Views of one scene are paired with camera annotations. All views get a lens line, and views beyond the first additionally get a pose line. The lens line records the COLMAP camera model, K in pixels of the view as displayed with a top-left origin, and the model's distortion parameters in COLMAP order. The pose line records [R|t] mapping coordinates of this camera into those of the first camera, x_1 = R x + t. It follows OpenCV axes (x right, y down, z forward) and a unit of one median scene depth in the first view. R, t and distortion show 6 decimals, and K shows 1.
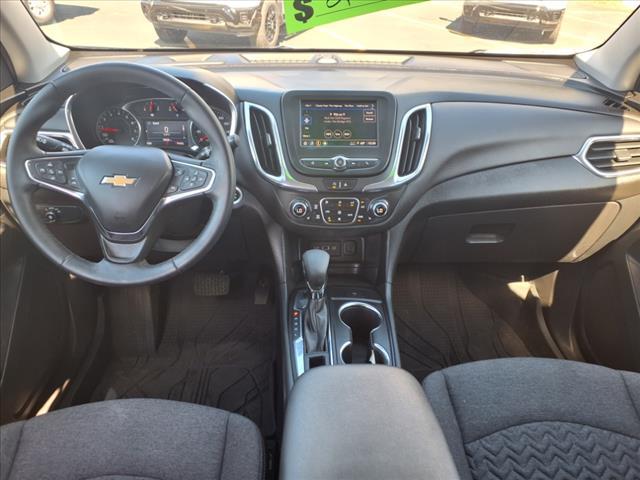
lens RADIAL K [[513.8, 0, 312.5], [0, 513.8, 252.2], [0, 0, 1]] dist [0.092492, -0.146377]
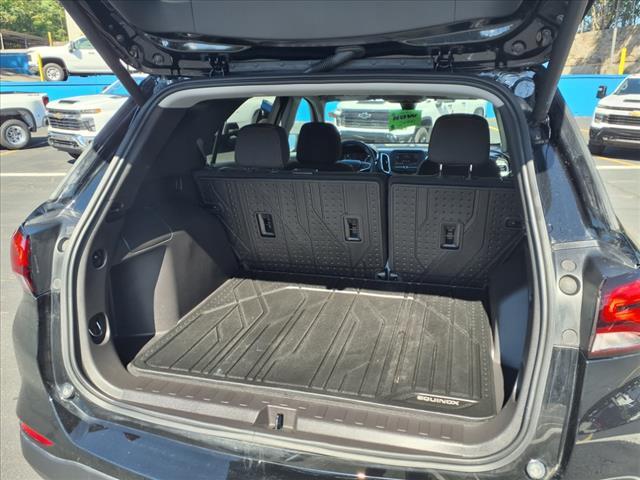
lens RADIAL K [[526.8, 0, 322.4], [0, 526.8, 248.9], [0, 0, 1]] dist [0.001921, -0.002783]
pose [[0.958935, 0.045883, -0.279889, 0.533414], [-0.109378, 0.970320, -0.215675, 1.189552], [0.261686, 0.237432, 0.935493, -2.364170]]
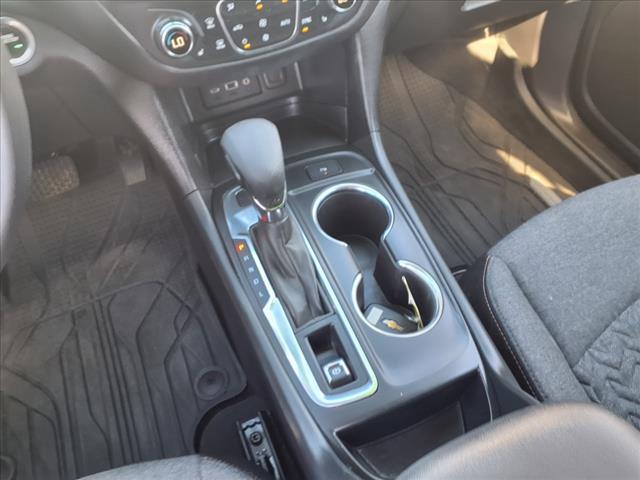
lens RADIAL K [[526.8, 0, 322.4], [0, 526.8, 248.9], [0, 0, 1]] dist [0.001921, -0.002783]
pose [[0.925833, -0.334045, 0.176770, -0.050019], [0.228010, 0.866715, 0.443639, -0.098882], [-0.301405, -0.370431, 0.878599, 0.487833]]
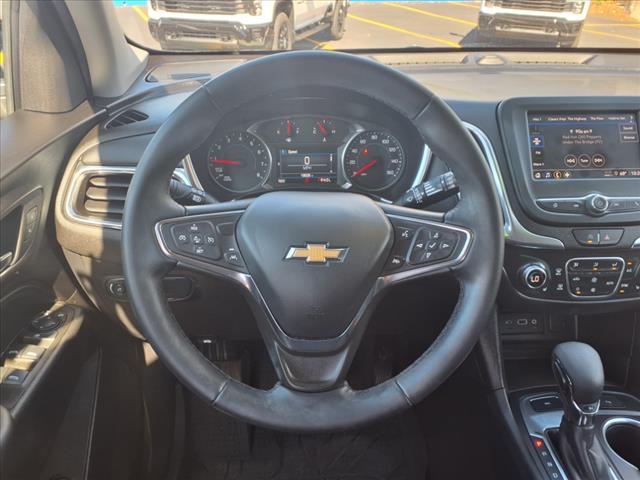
lens RADIAL K [[538.2, 0, 310.5], [0, 538.2, 243.8], [0, 0, 1]] dist [0.008310, -0.014733]
pose [[0.999766, -0.021626, 0.000995, -0.302239], [0.021648, 0.998066, -0.058267, -0.090450], [0.000267, 0.058275, 0.998301, 0.320528]]
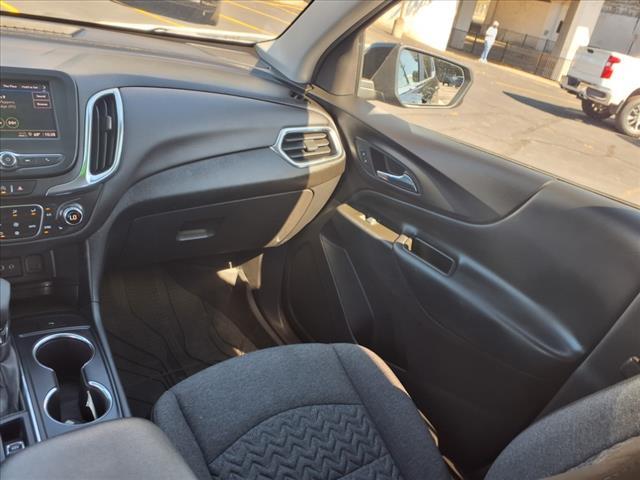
lens RADIAL K [[525.7, 0, 319.6], [0, 525.7, 245.8], [0, 0, 1]] dist [0.005005, 0.004747]
pose [[0.825989, -0.122474, 0.550220, -0.010096], [0.105915, 0.992446, 0.061911, -0.046397], [-0.553646, 0.007138, 0.832721, 0.091395]]
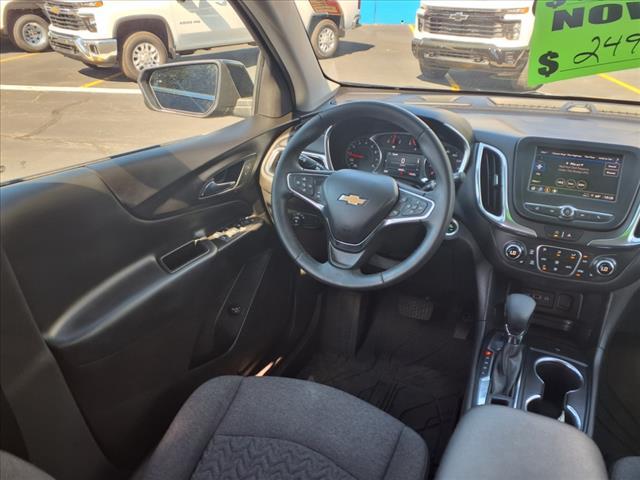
lens RADIAL K [[511.1, 0, 307.3], [0, 511.1, 248.8], [0, 0, 1]] dist [0.002535, -0.009510]
pose [[0.887628, 0.182136, -0.423017, 0.037623], [-0.206964, 0.978261, -0.013073, 0.007174], [0.411440, 0.099153, 0.906028, -0.066494]]
